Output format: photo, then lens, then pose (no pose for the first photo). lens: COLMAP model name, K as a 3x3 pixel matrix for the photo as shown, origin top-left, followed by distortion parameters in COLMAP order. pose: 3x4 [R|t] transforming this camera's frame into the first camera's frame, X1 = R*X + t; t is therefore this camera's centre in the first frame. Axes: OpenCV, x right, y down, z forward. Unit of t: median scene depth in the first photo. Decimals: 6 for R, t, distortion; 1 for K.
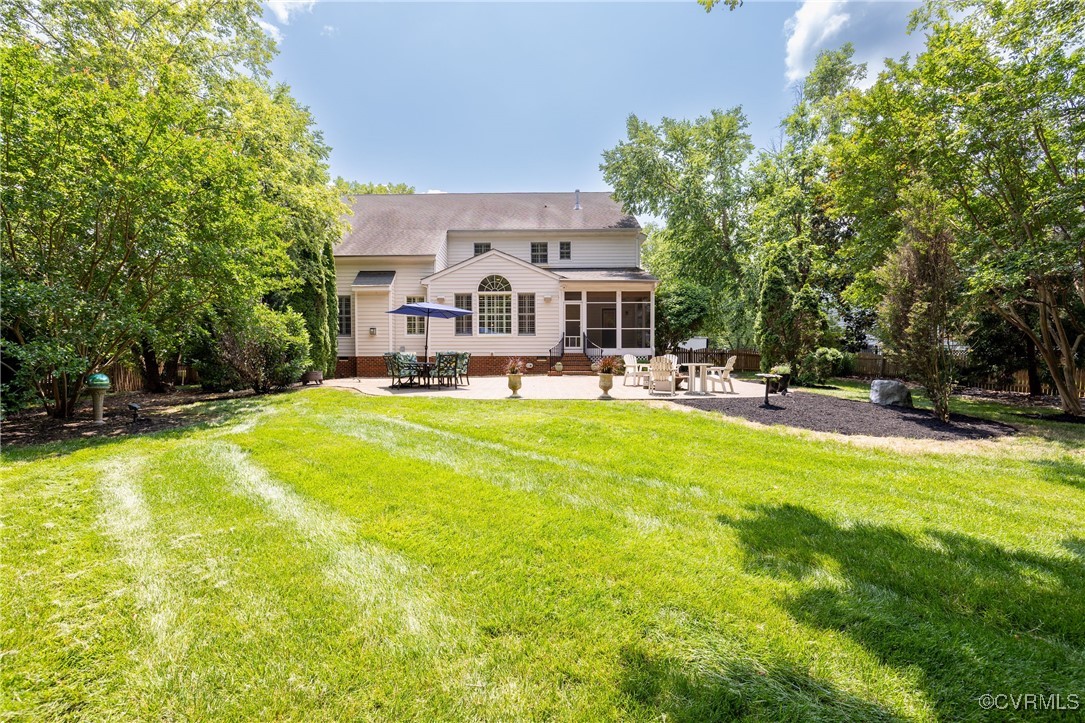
lens RADIAL K [[457.5, 0, 542.1], [0, 457.5, 358.0], [0, 0, 1]] dist [-0.002320, -0.000135]
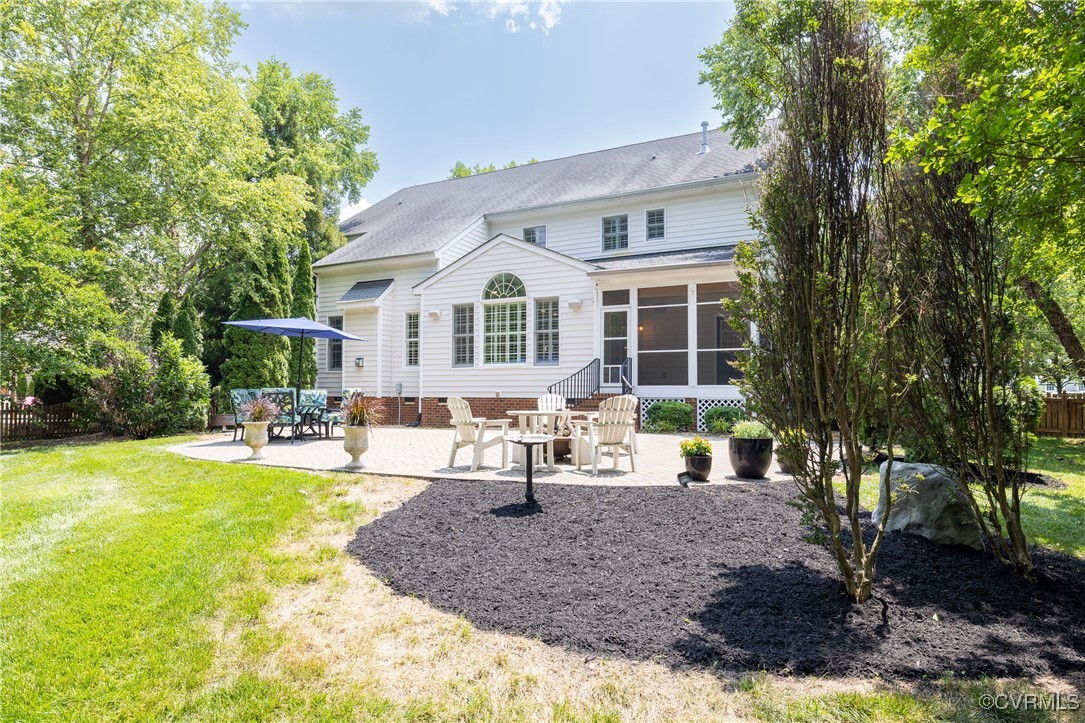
lens RADIAL K [[667.2, 0, 543.0], [0, 667.2, 362.8], [0, 0, 1]] dist [0.003880, 0.000592]
pose [[0.885498, -0.016570, -0.464348, 0.385120], [-0.011348, 0.998295, -0.057264, 0.000256], [0.464505, 0.055977, 0.883800, 0.189838]]
